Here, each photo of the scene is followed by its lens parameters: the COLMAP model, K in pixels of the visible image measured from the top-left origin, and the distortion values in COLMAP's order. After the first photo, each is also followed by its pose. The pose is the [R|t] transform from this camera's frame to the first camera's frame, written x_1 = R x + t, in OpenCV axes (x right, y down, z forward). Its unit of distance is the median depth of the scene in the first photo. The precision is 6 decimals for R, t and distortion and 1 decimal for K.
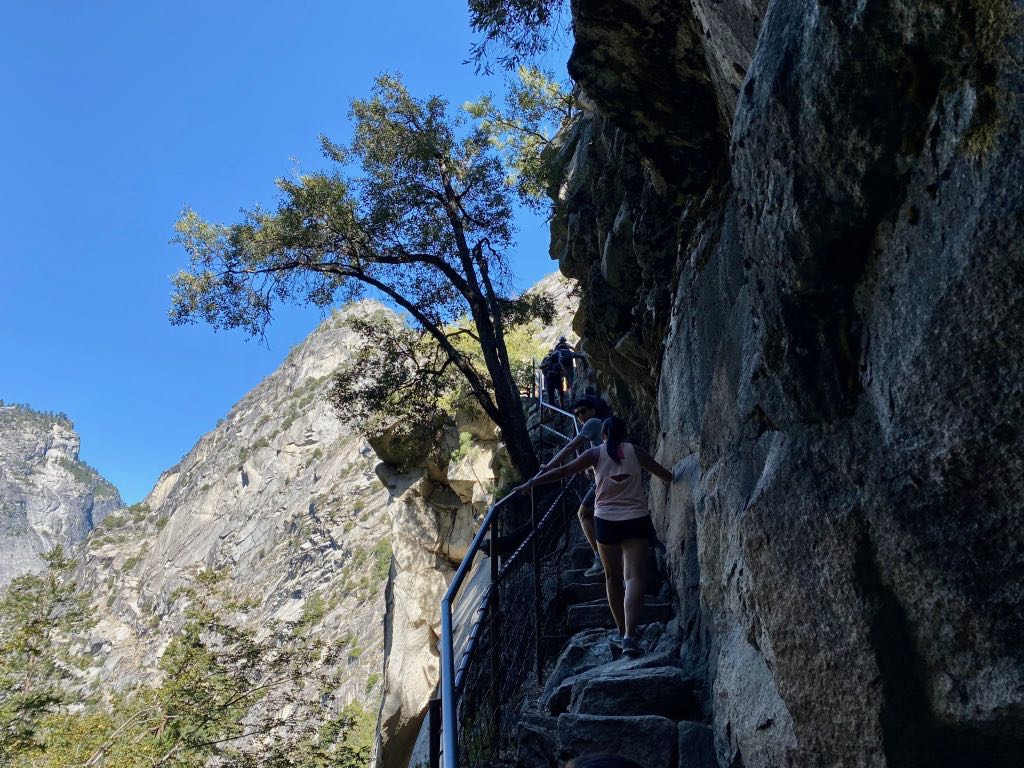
lens RADIAL K [[773.7, 0, 512.0], [0, 773.7, 384.0], [0, 0, 1]] dist [0.012634, -0.005087]
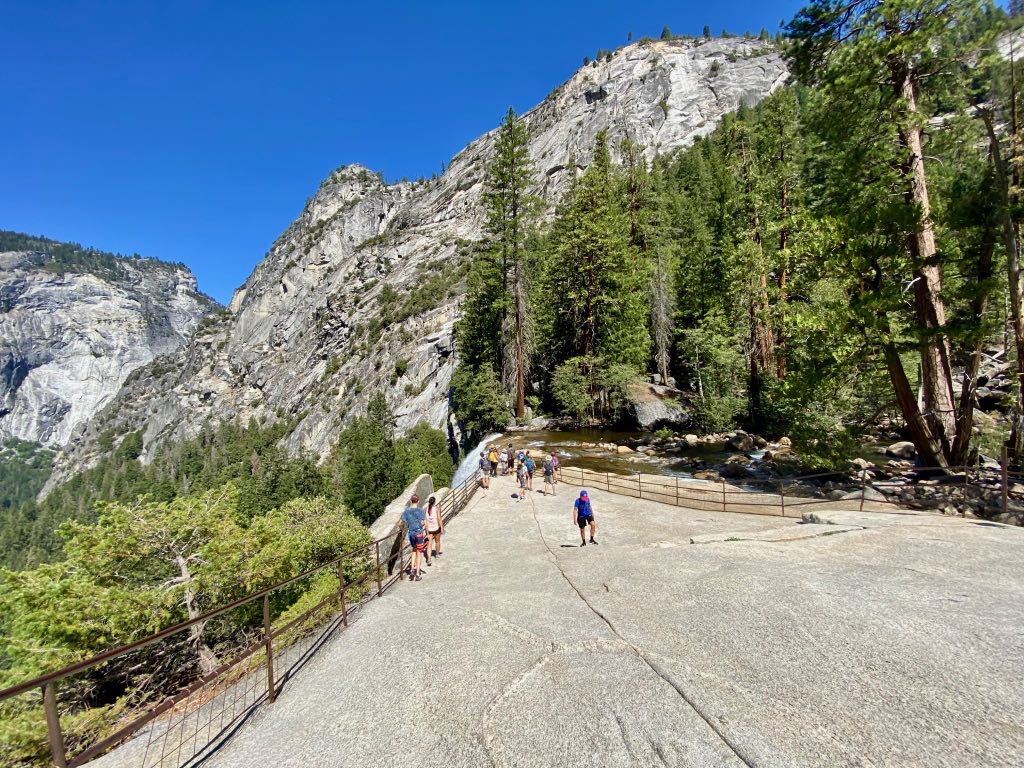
lens RADIAL K [[413.2, 0, 512.0], [0, 413.2, 384.0], [0, 0, 1]] dist [0.012413, -0.019636]
pose [[0.993238, -0.049031, 0.105235, 0.008903], [0.013073, 0.947912, 0.318264, 0.046471], [-0.115359, -0.314736, 0.942143, 0.110923]]
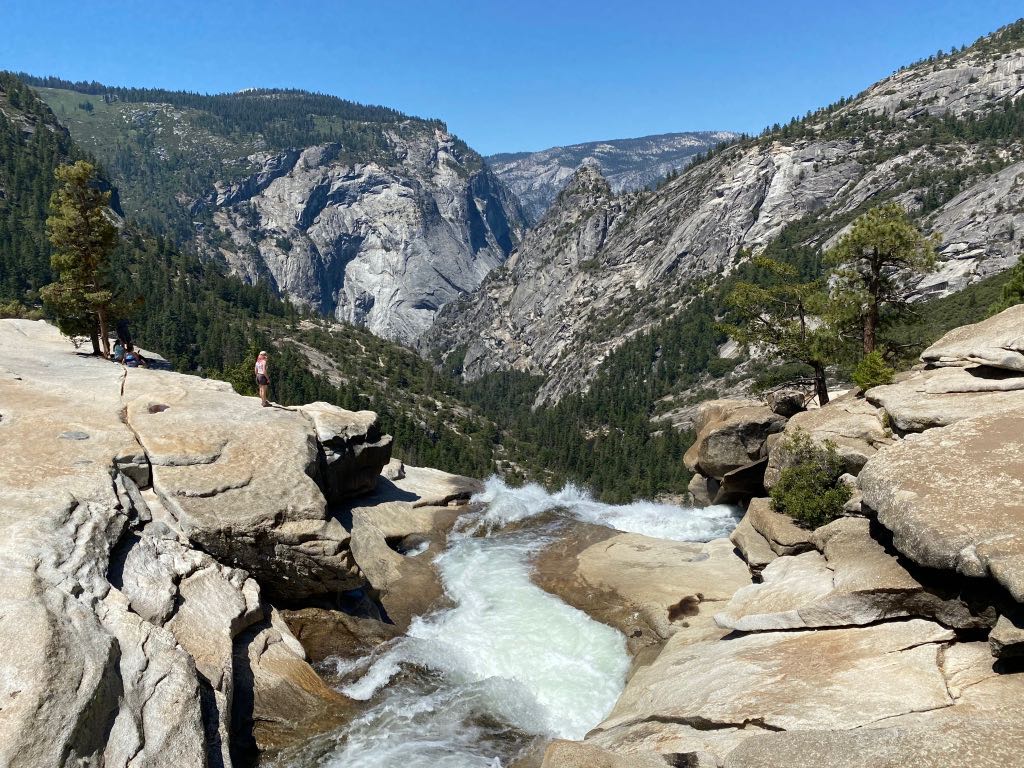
lens RADIAL K [[773.7, 0, 512.0], [0, 773.7, 384.0], [0, 0, 1]] dist [0.012634, -0.005087]
pose [[0.907109, 0.054435, -0.417362, 0.556684], [0.170888, 0.858562, 0.483393, -0.739683], [0.384644, -0.509812, 0.769506, -0.987327]]
